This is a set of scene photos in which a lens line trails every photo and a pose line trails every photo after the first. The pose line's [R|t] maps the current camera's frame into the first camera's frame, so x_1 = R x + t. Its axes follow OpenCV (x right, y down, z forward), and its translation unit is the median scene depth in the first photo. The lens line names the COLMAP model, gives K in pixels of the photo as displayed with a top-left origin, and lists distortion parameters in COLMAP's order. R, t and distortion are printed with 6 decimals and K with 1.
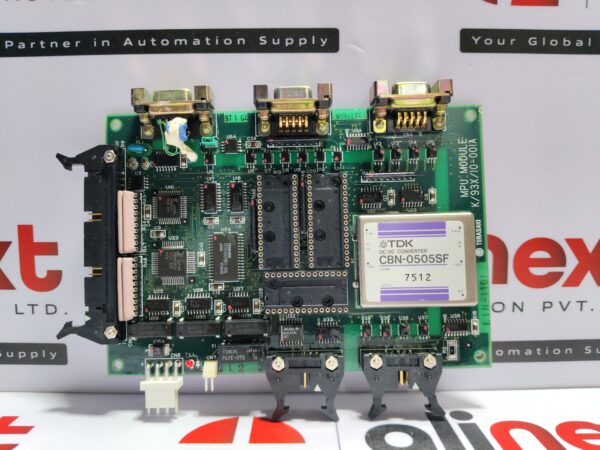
lens RADIAL K [[458.2, 0, 300.0], [0, 458.2, 225.0], [0, 0, 1]] dist [0.058074, -0.189935]
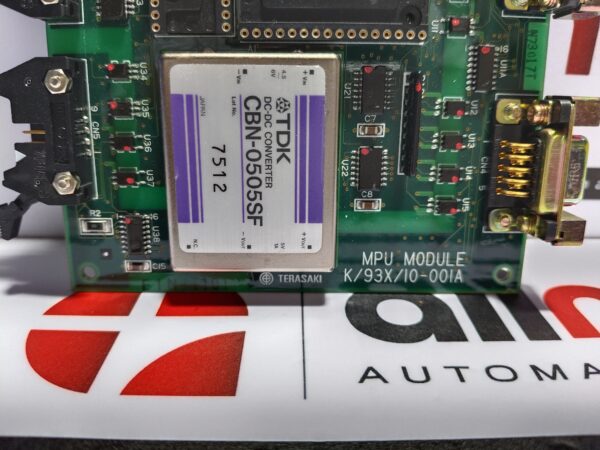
lens RADIAL K [[458.2, 0, 300.0], [0, 458.2, 225.0], [0, 0, 1]] dist [0.058074, -0.189935]
pose [[-0.030383, 0.965204, 0.259726, 0.174983], [-0.998631, -0.040384, 0.033255, 0.000198], [0.042587, -0.258360, 0.965109, 0.465097]]
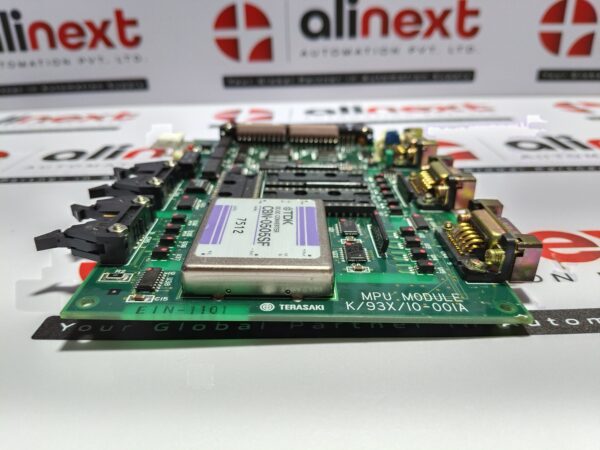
lens RADIAL K [[465.0, 0, 300.0], [0, 465.0, 225.0], [0, 0, 1]] dist [-0.056773, -0.009013]
pose [[-0.017129, 0.443574, -0.896074, 0.884348], [-0.999245, 0.023665, 0.030816, -0.001574], [0.034874, 0.895925, 0.442834, 0.670610]]
